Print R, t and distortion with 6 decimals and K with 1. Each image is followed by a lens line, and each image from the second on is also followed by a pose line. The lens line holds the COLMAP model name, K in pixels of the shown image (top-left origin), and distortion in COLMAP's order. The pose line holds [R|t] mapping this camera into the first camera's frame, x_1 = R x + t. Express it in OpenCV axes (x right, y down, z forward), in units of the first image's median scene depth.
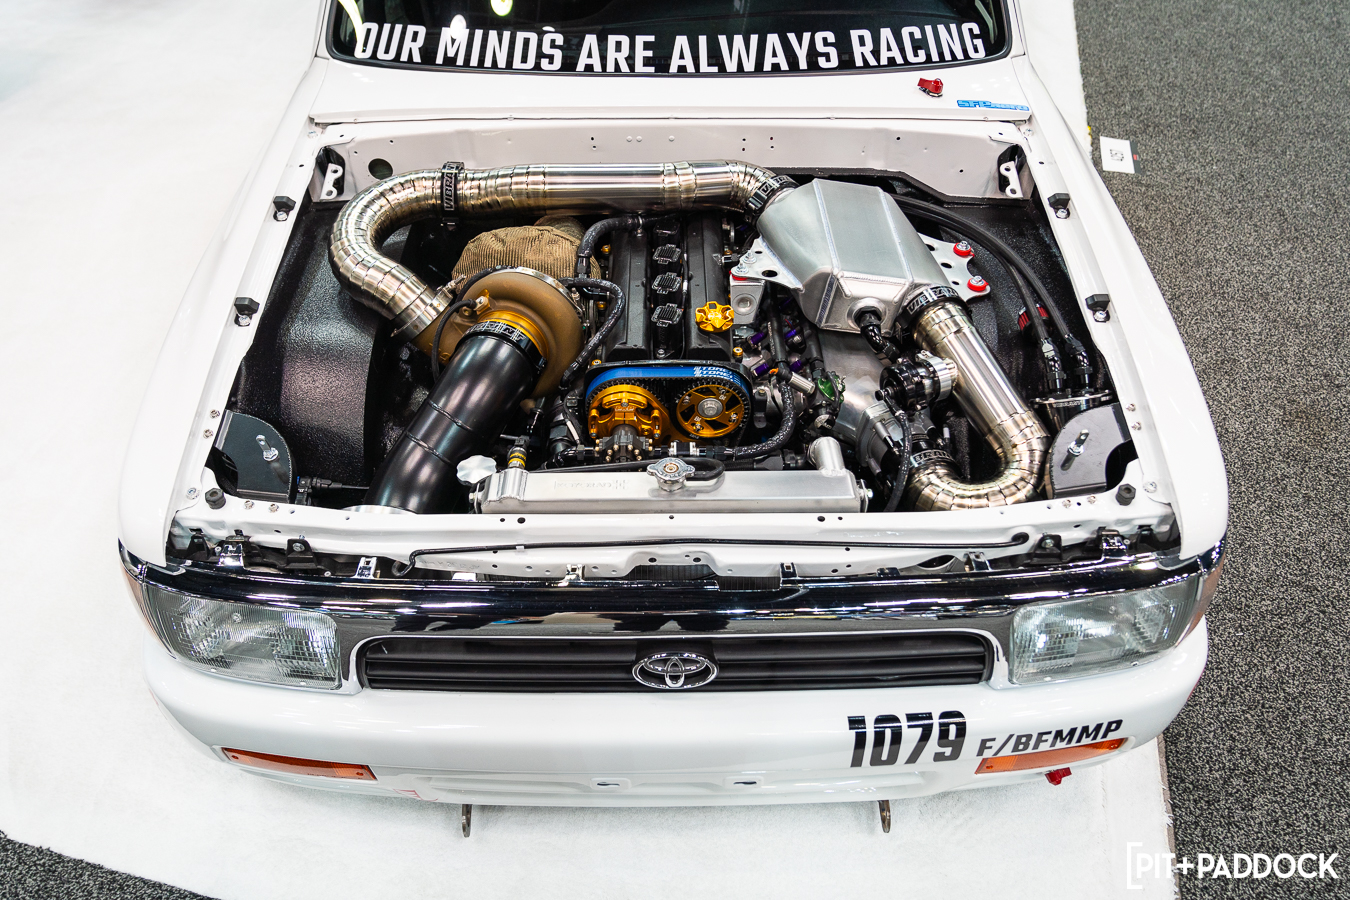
lens RADIAL K [[970.6, 0, 675.0], [0, 970.6, 450.0], [0, 0, 1]] dist [-0.010807, -0.004225]
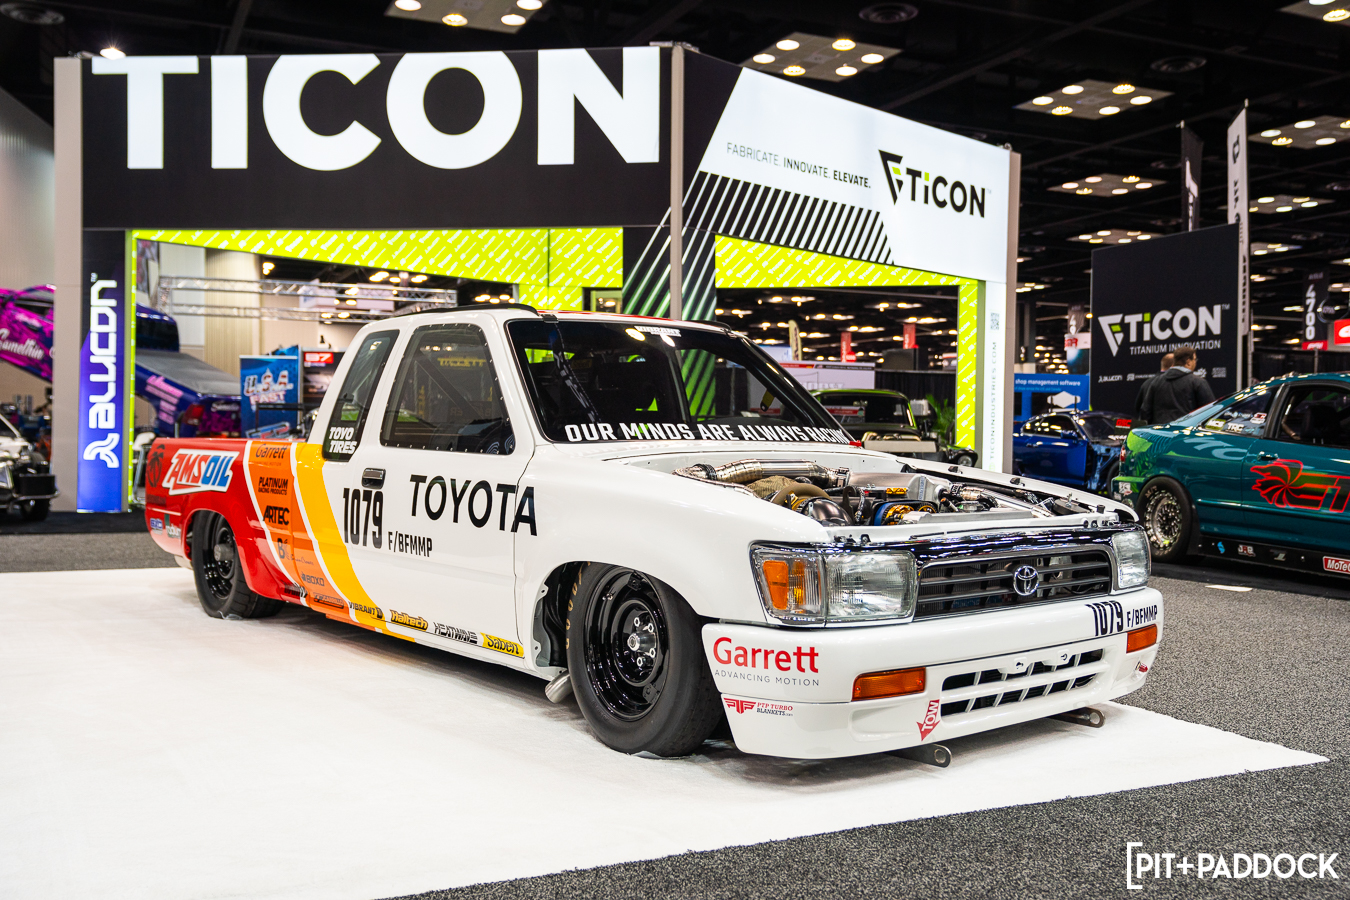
lens RADIAL K [[1232.9, 0, 683.4], [0, 1232.9, 453.1], [0, 0, 1]] dist [0.004733, 0.007175]
pose [[0.777747, 0.002675, 0.628572, -1.658139], [0.422462, 0.738237, -0.525864, 0.831713], [-0.465442, 0.674536, 0.573031, -0.223868]]
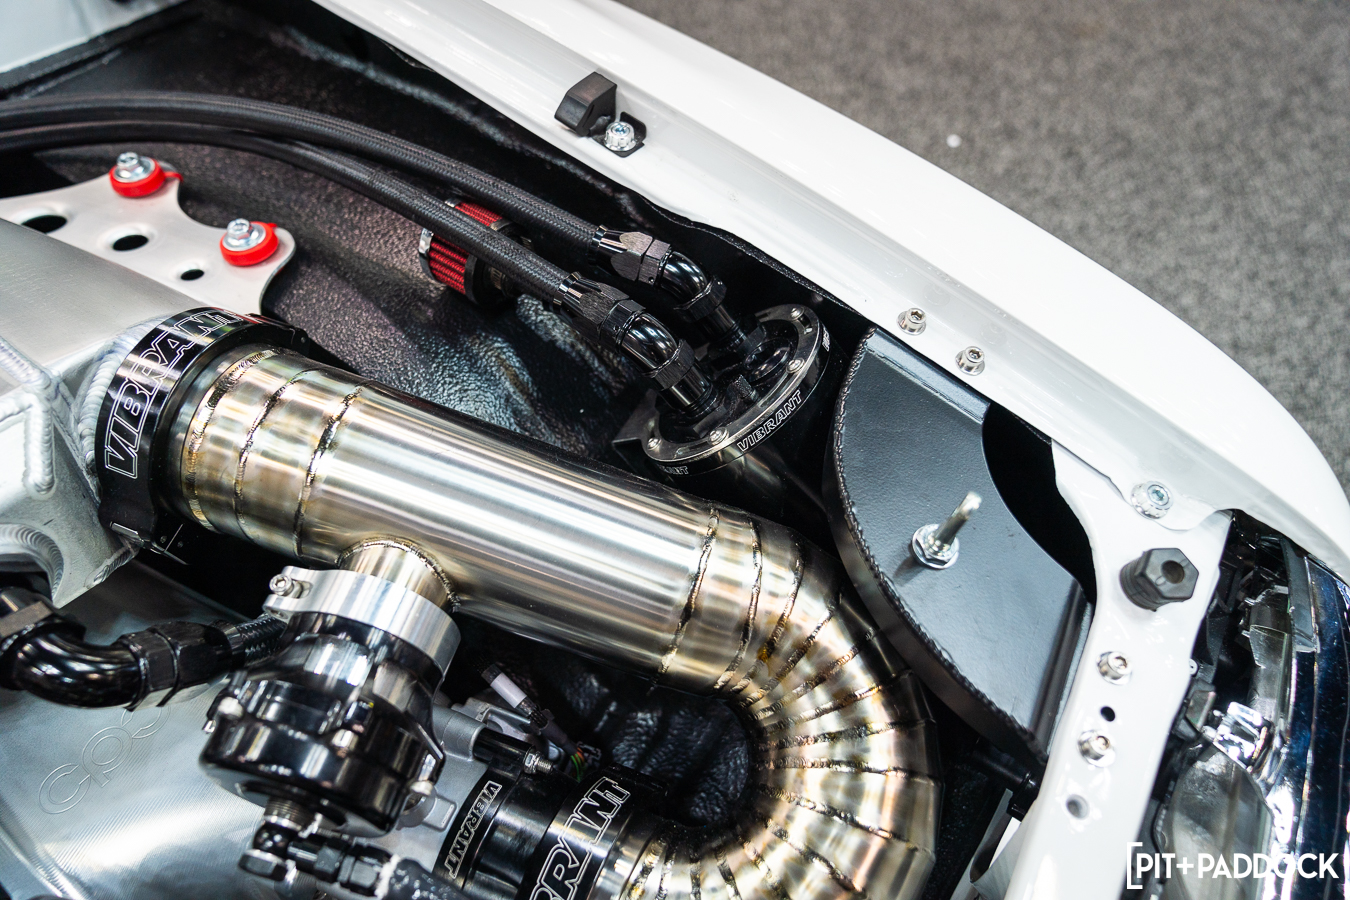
lens RADIAL K [[904.5, 0, 678.6], [0, 904.5, 483.9], [0, 0, 1]] dist [-0.032536, 0.000663]
pose [[0.599824, -0.653638, 0.461486, 0.205152], [0.564561, 0.754447, 0.334785, -0.128942], [-0.566995, 0.059725, 0.821553, 0.671532]]
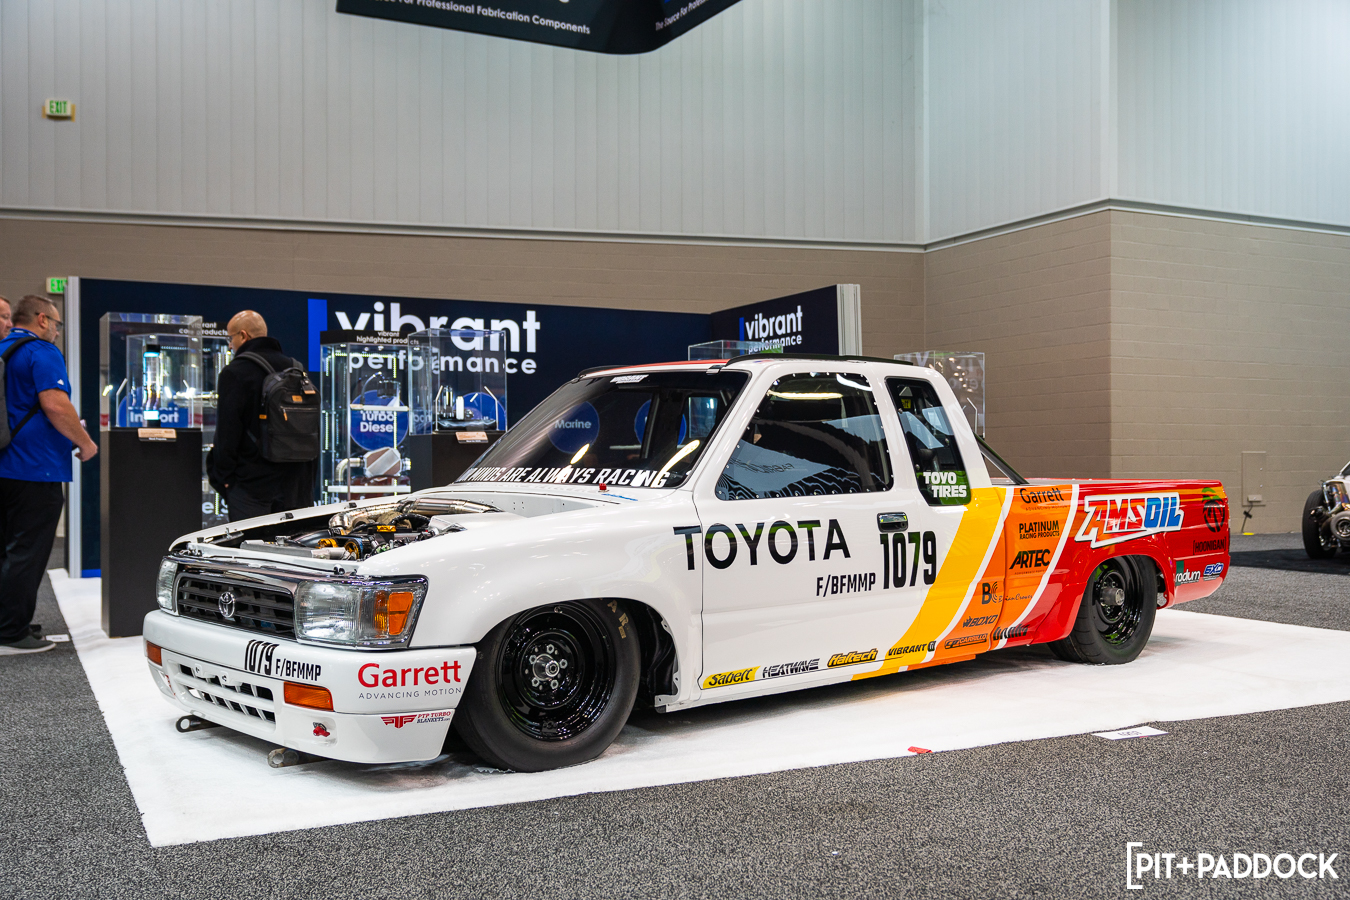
lens RADIAL K [[1293.9, 0, 675.5], [0, 1293.9, 463.9], [0, 0, 1]] dist [0.000124, 0.007421]
pose [[0.661184, 0.000508, -0.750224, 2.330044], [-0.514241, 0.728427, -0.452715, 0.644306], [0.546253, 0.685124, 0.481885, -0.089182]]
